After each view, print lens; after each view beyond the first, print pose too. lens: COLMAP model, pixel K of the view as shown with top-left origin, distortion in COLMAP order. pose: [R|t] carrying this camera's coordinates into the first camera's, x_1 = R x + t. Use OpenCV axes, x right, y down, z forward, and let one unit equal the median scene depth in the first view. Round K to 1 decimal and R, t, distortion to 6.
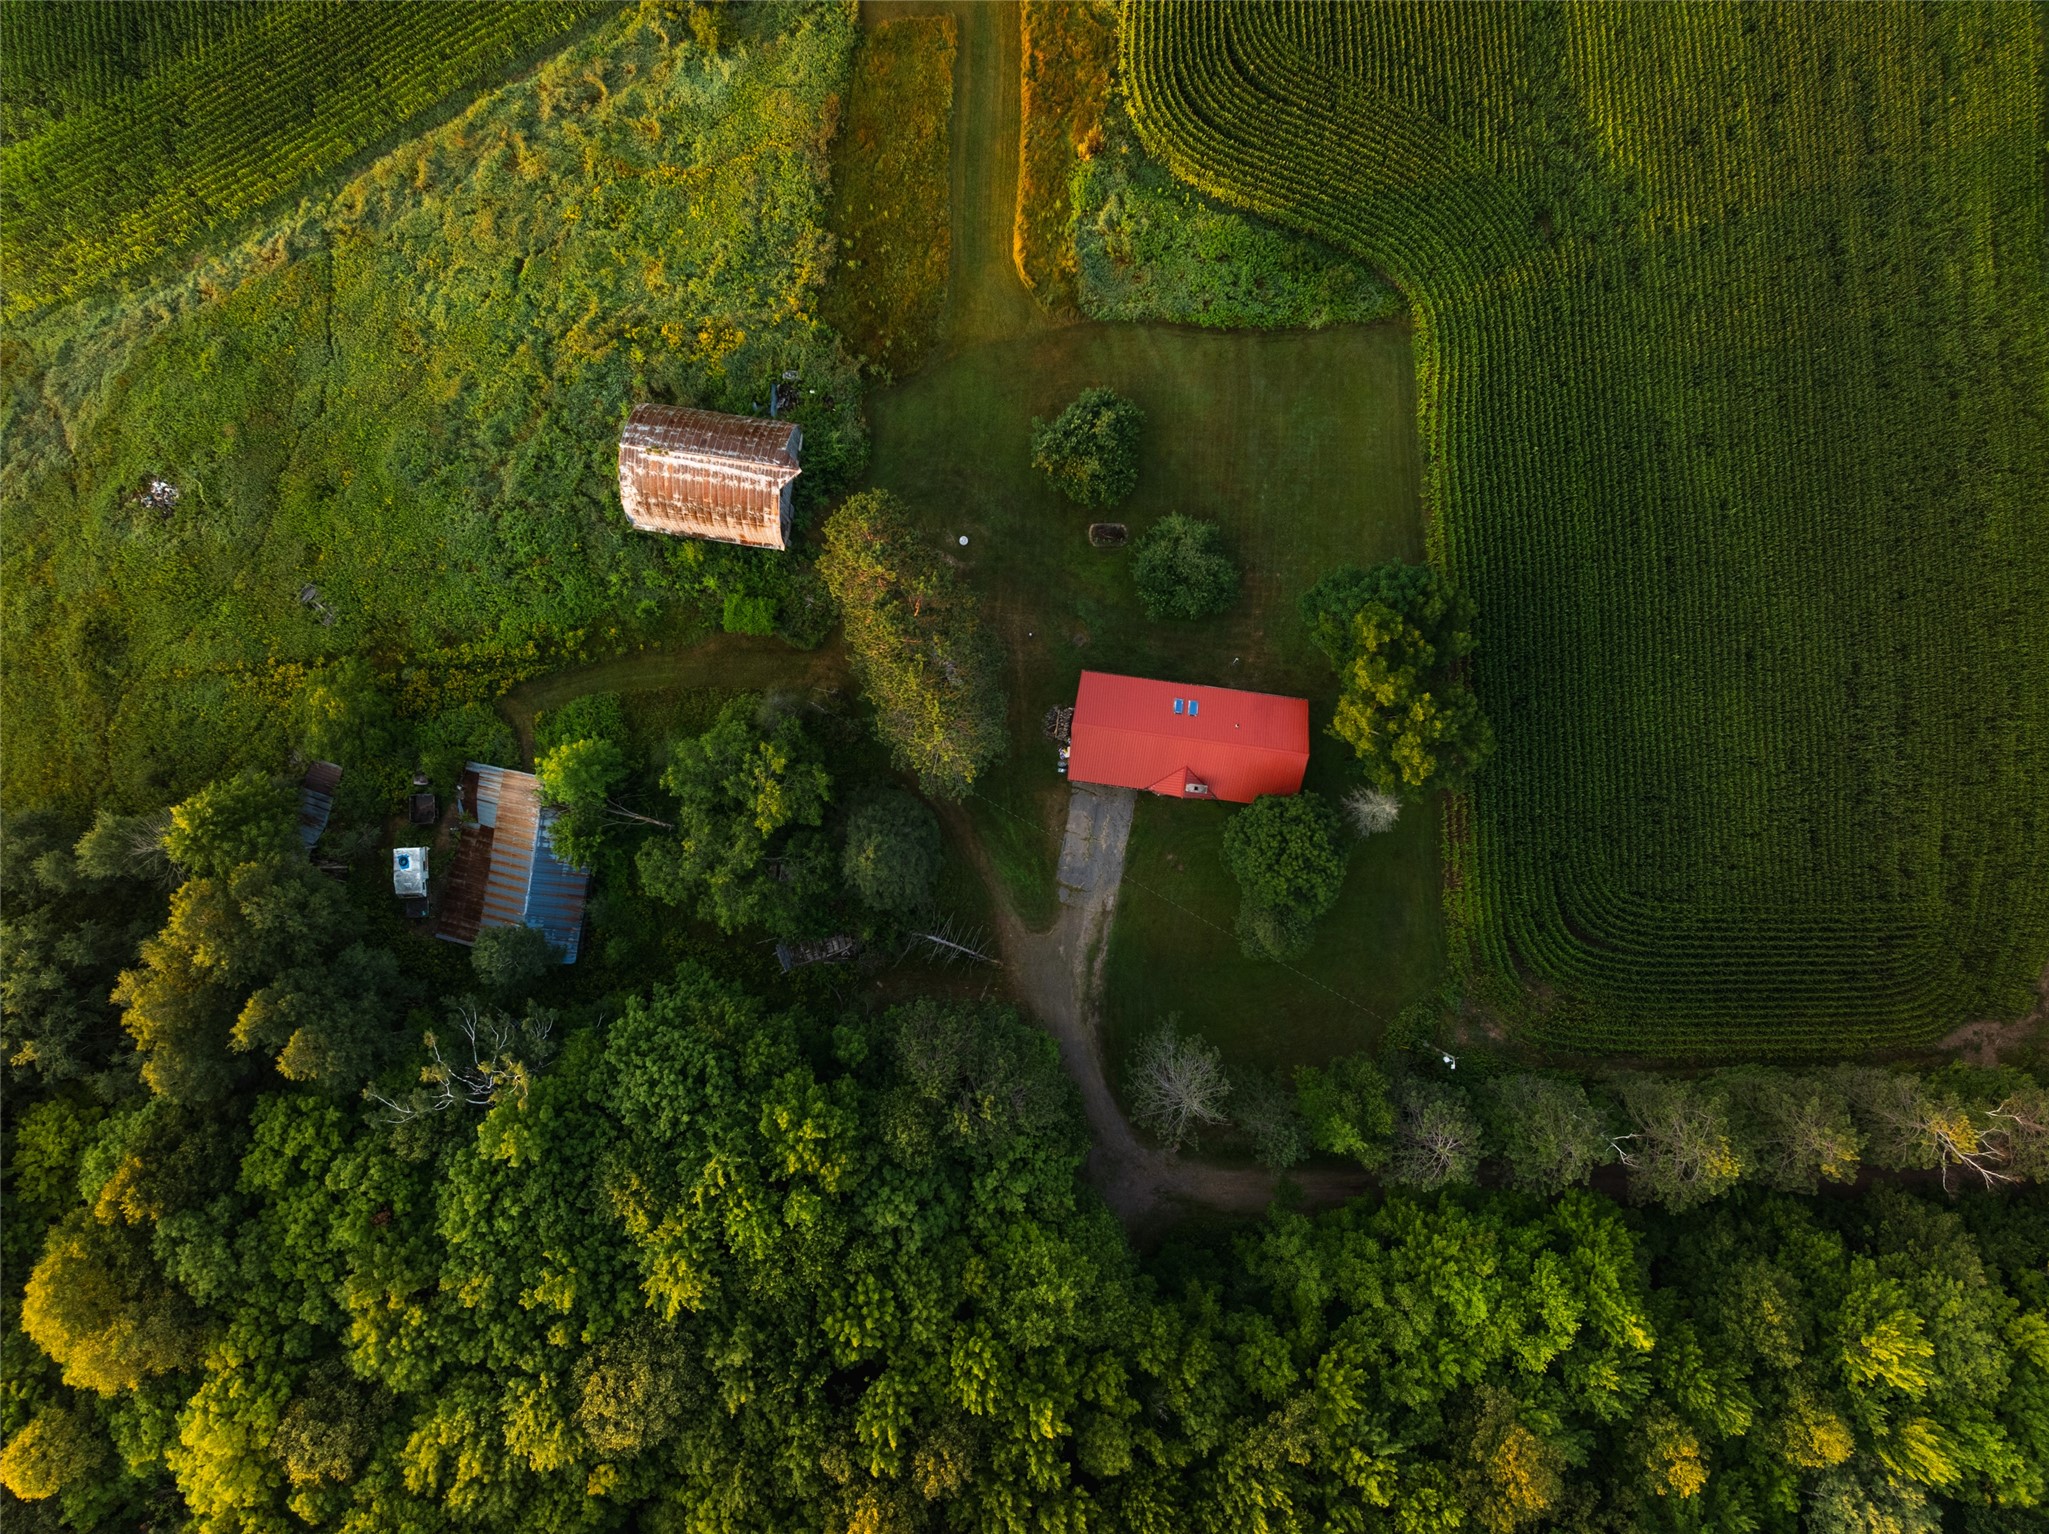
lens RADIAL K [[1442.6, 0, 1028.0], [0, 1442.6, 769.4], [0, 0, 1]] dist [-0.037462, -0.002320]
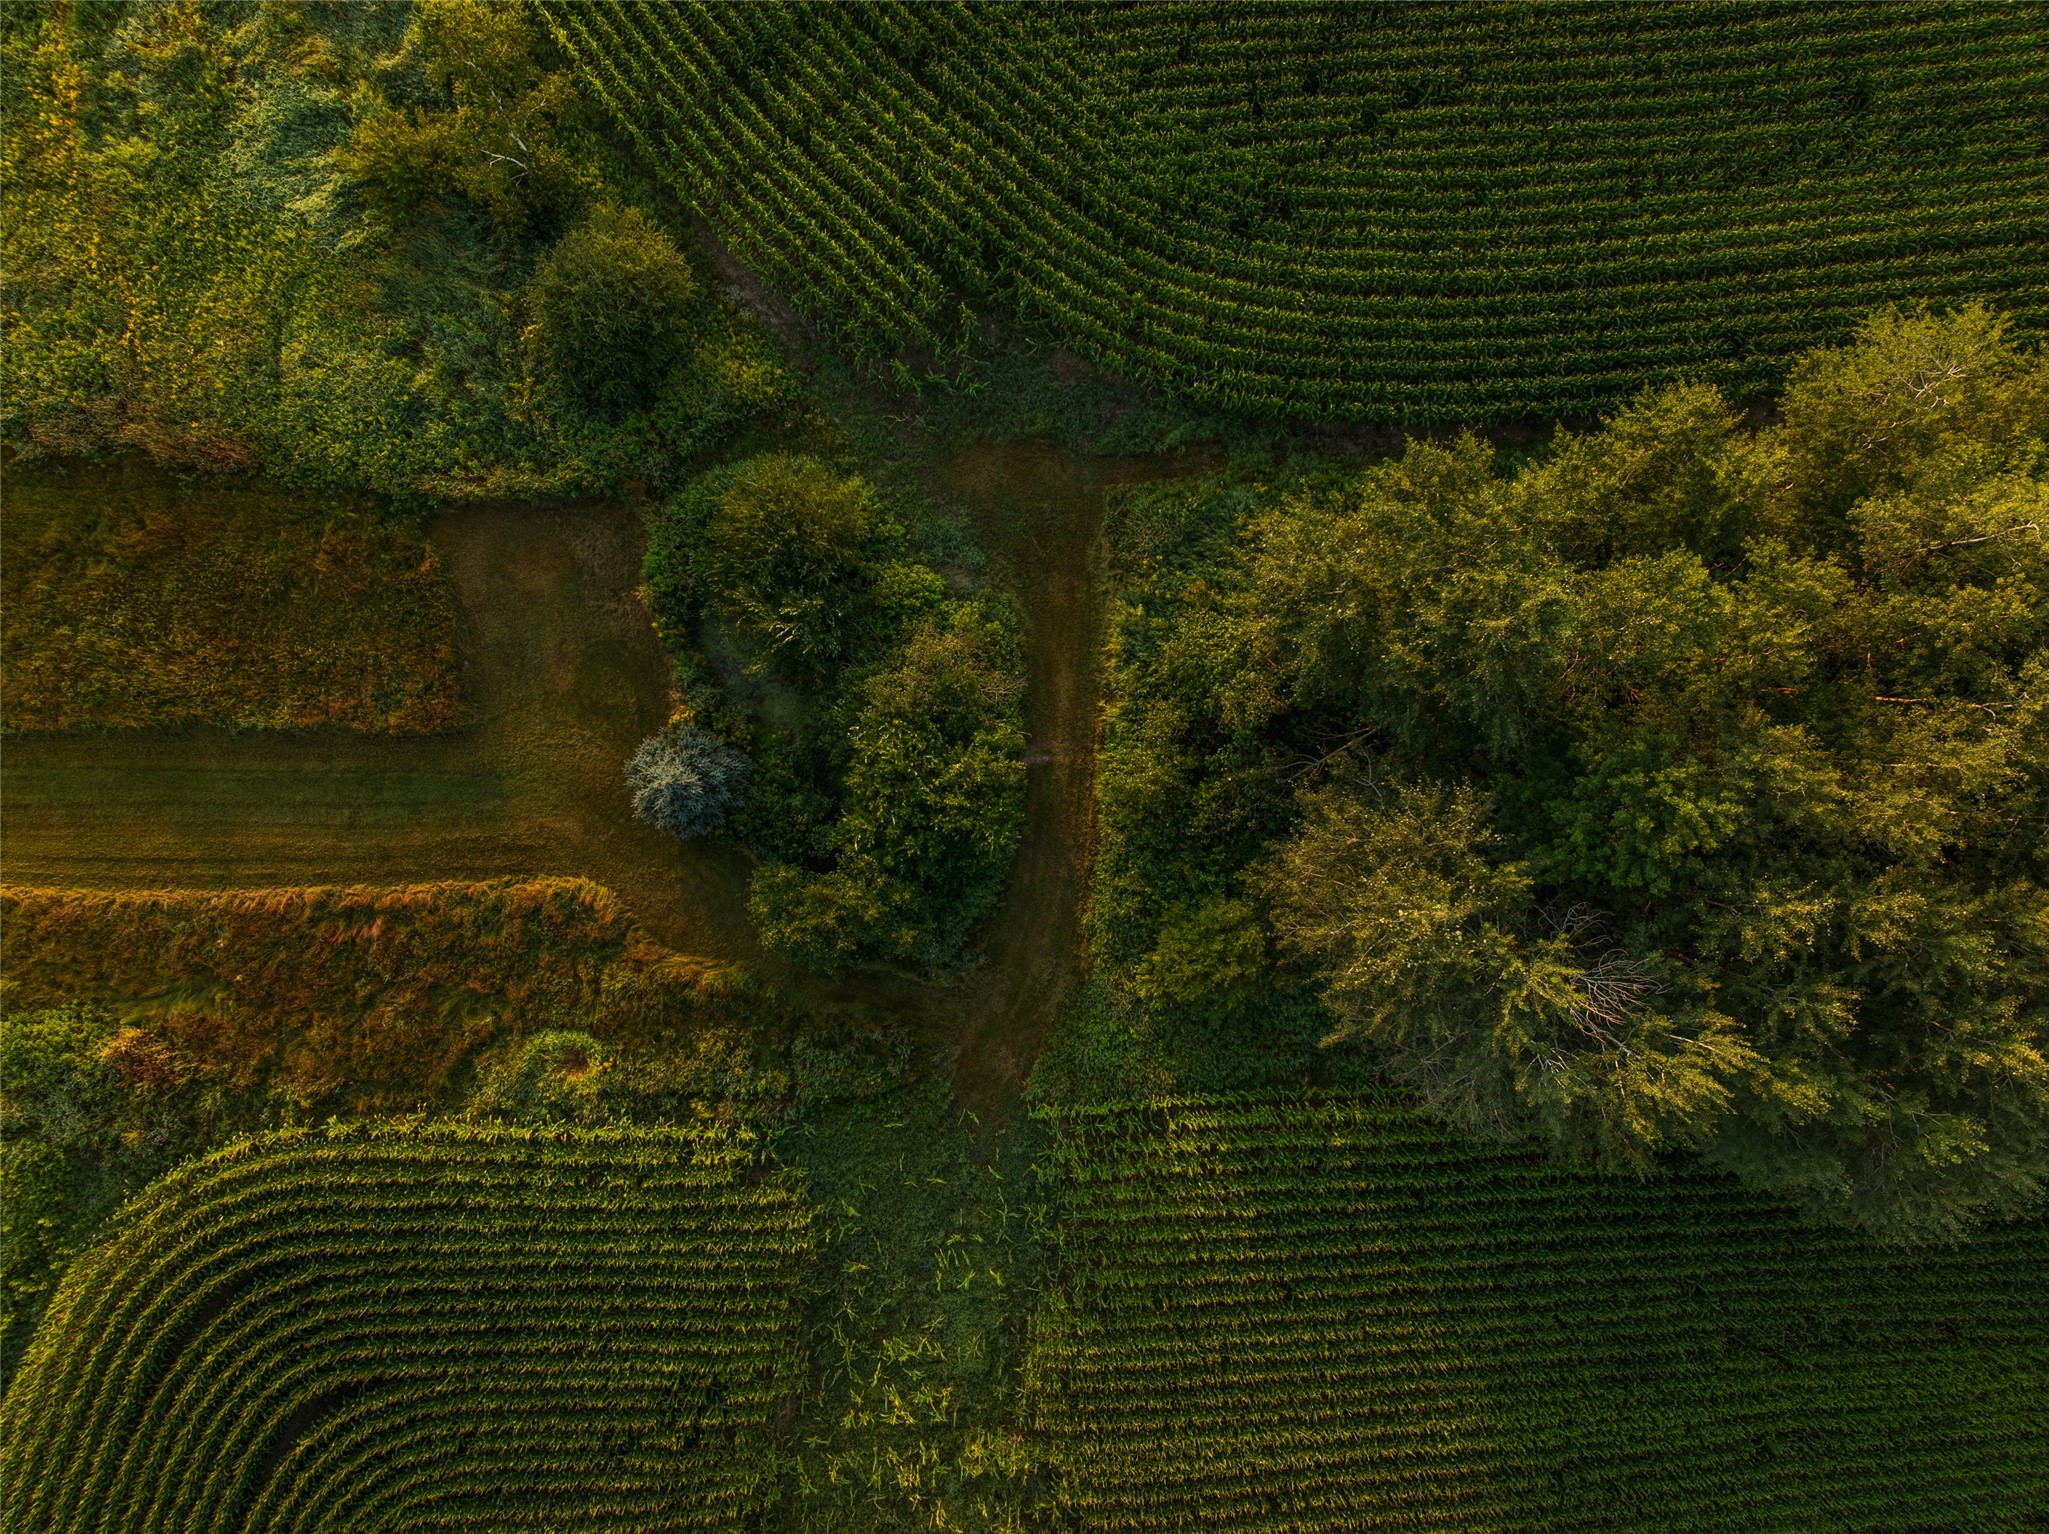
lens RADIAL K [[1442.6, 0, 1024.4], [0, 1442.6, 762.7], [0, 0, 1]] dist [-0.037462, -0.002320]
pose [[0.038422, 0.998436, -0.040604, -0.016043], [-0.999012, 0.039290, 0.020789, -0.704672], [0.022352, 0.039766, 0.998959, 0.579716]]
